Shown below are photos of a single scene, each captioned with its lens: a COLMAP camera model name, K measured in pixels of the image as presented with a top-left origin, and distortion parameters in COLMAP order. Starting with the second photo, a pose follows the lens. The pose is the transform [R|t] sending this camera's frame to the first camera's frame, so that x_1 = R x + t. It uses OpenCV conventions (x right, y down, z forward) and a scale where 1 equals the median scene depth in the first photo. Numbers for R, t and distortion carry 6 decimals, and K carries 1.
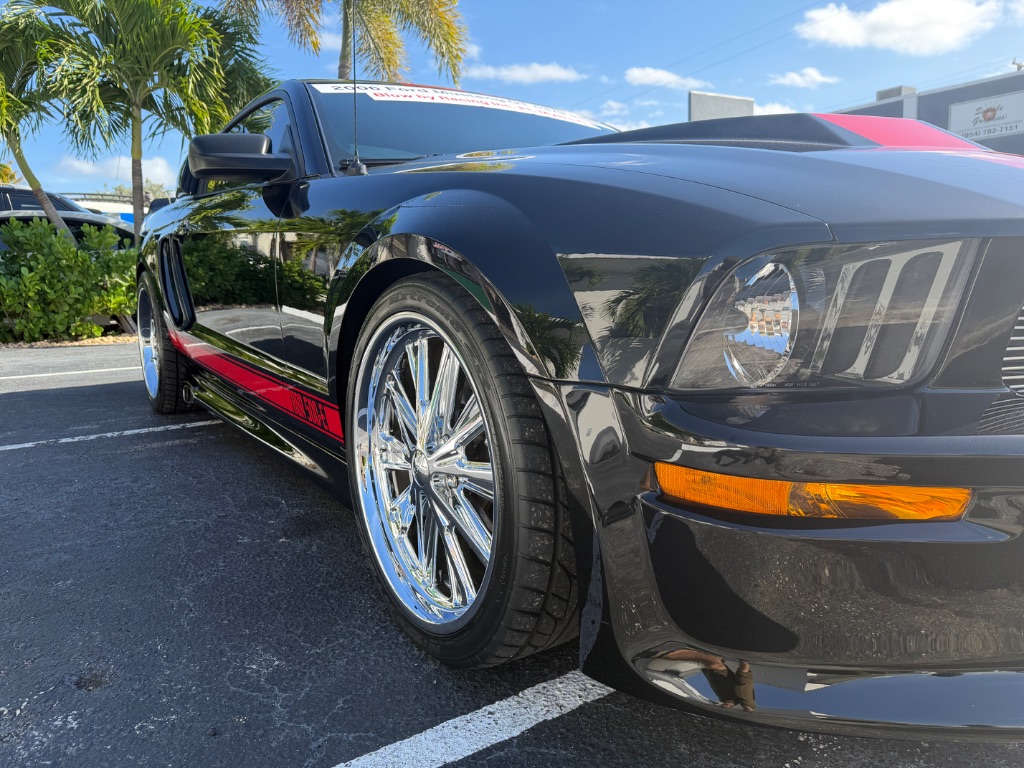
lens RADIAL K [[727.7, 0, 506.7], [0, 727.7, 388.2], [0, 0, 1]] dist [0.021231, -0.028097]
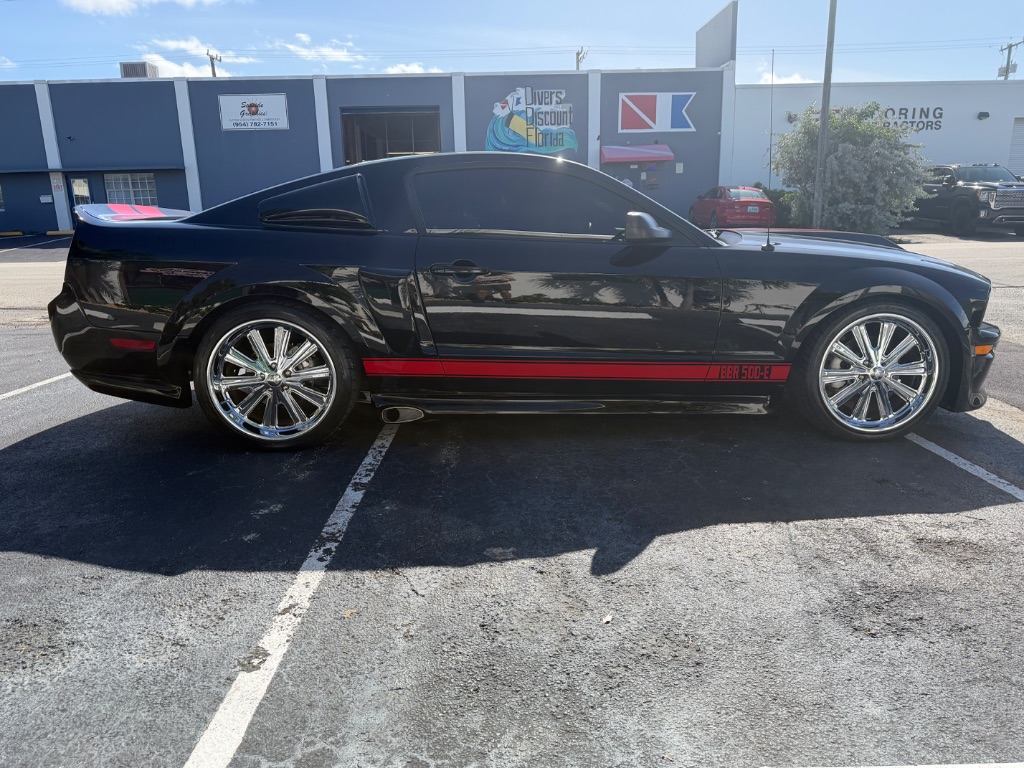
lens RADIAL K [[719.9, 0, 515.0], [0, 719.9, 380.5], [0, 0, 1]] dist [0.026921, -0.006312]
pose [[0.528838, -0.165170, 0.832496, -2.467939], [0.137311, 0.984609, 0.108124, -0.267367], [-0.837542, 0.057131, 0.543379, 0.540842]]
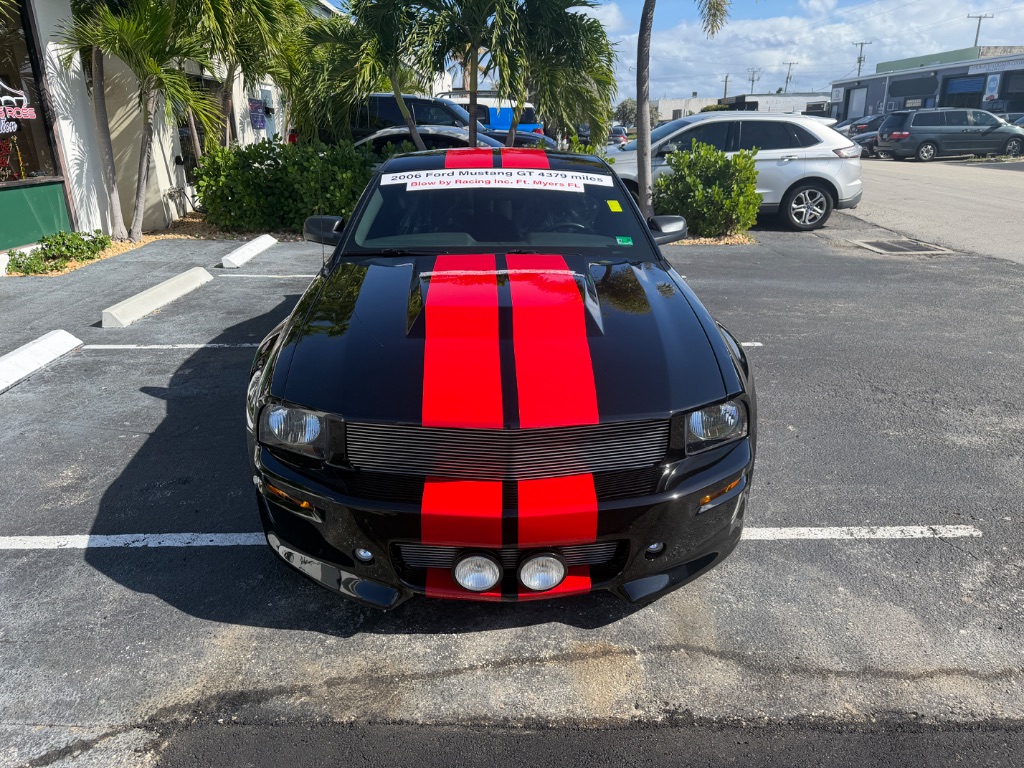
lens RADIAL K [[727.7, 0, 516.4], [0, 727.7, 380.6], [0, 0, 1]] dist [0.021231, -0.028097]
pose [[0.849164, 0.197950, -0.489629, 1.351963], [-0.102908, 0.971348, 0.214229, -0.525060], [0.518007, -0.131528, 0.845204, -0.480942]]
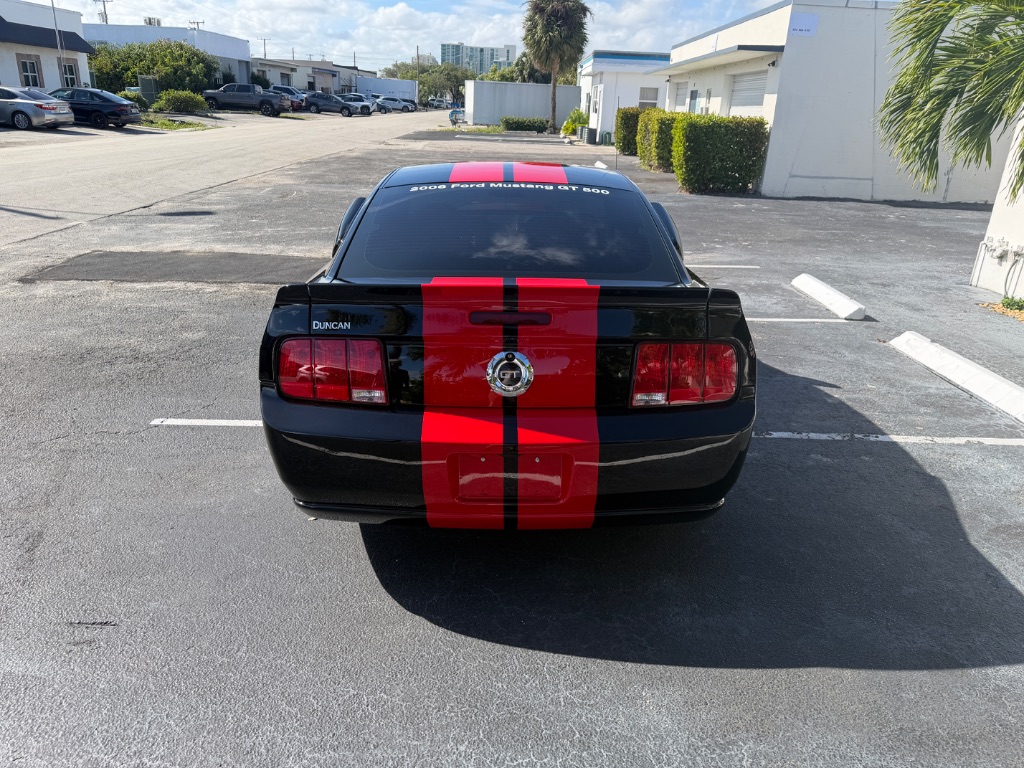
lens RADIAL K [[727.7, 0, 517.5], [0, 727.7, 387.1], [0, 0, 1]] dist [0.021231, -0.028097]
pose [[-0.836553, -0.191485, 0.513335, -1.755241], [0.082768, 0.882016, 0.463893, -1.264328], [-0.541599, 0.430559, -0.722004, 4.137543]]
